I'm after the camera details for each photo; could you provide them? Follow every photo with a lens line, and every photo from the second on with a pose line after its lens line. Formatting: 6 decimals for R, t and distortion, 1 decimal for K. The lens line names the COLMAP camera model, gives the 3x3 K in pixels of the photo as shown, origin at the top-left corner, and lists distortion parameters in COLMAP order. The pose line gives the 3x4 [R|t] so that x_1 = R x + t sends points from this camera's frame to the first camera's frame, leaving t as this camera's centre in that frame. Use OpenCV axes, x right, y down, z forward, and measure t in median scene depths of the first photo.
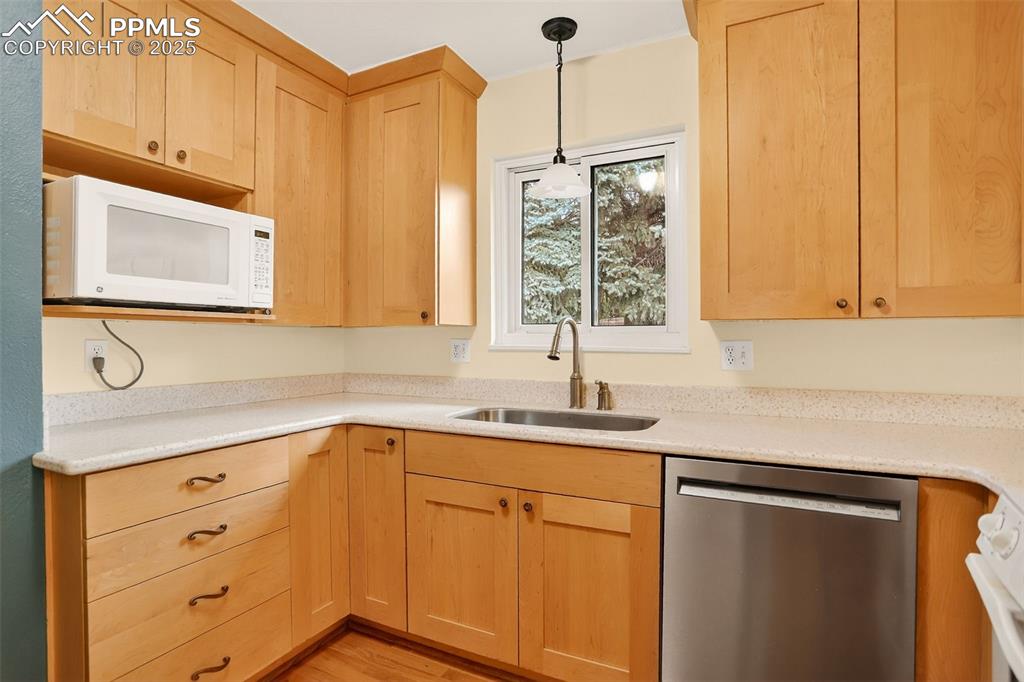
lens RADIAL K [[520.9, 0, 502.8], [0, 520.9, 336.7], [0, 0, 1]] dist [-0.073005, 0.031406]
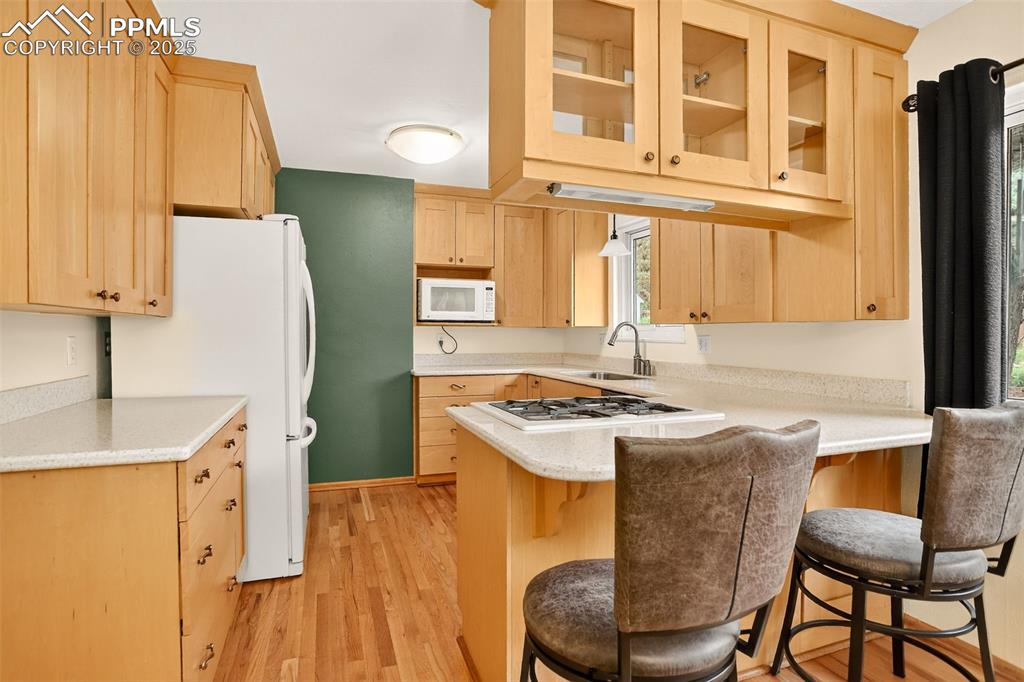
lens RADIAL K [[520.9, 0, 502.8], [0, 520.9, 336.7], [0, 0, 1]] dist [-0.073005, 0.031406]
pose [[0.719500, 0.007768, -0.694449, 1.211606], [-0.000446, 0.999942, 0.010723, -0.007868], [0.694492, -0.007406, 0.719462, -0.660221]]
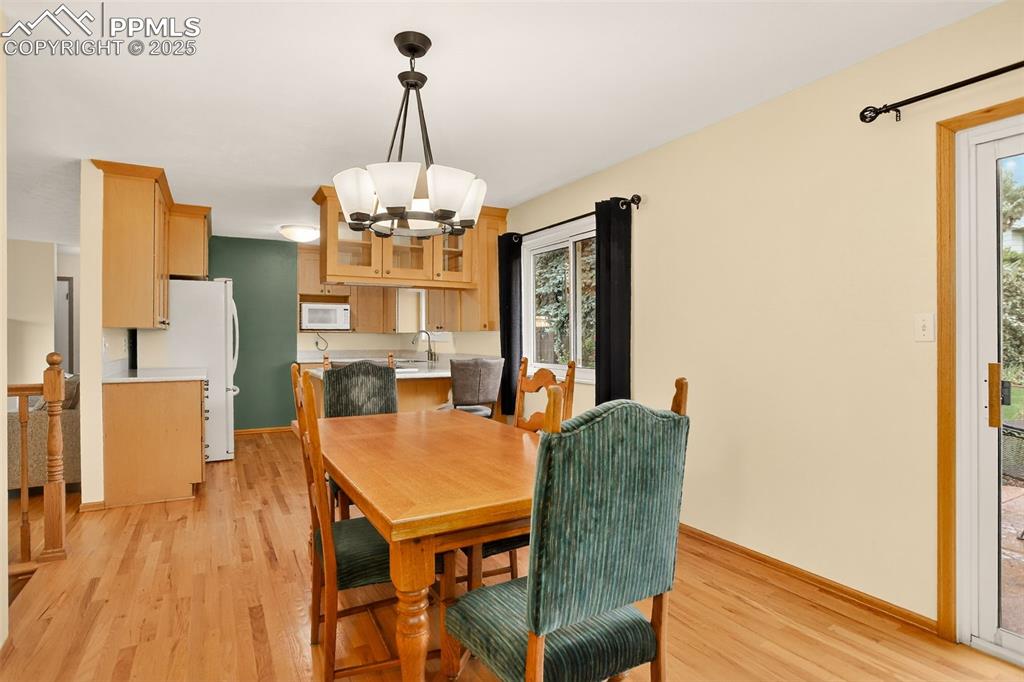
lens RADIAL K [[520.9, 0, 502.8], [0, 520.9, 336.7], [0, 0, 1]] dist [-0.073005, 0.031406]
pose [[0.831589, -0.000251, -0.555391, 2.583644], [0.001295, 0.999998, 0.001488, -0.005631], [0.555390, -0.001957, 0.831588, -1.518760]]
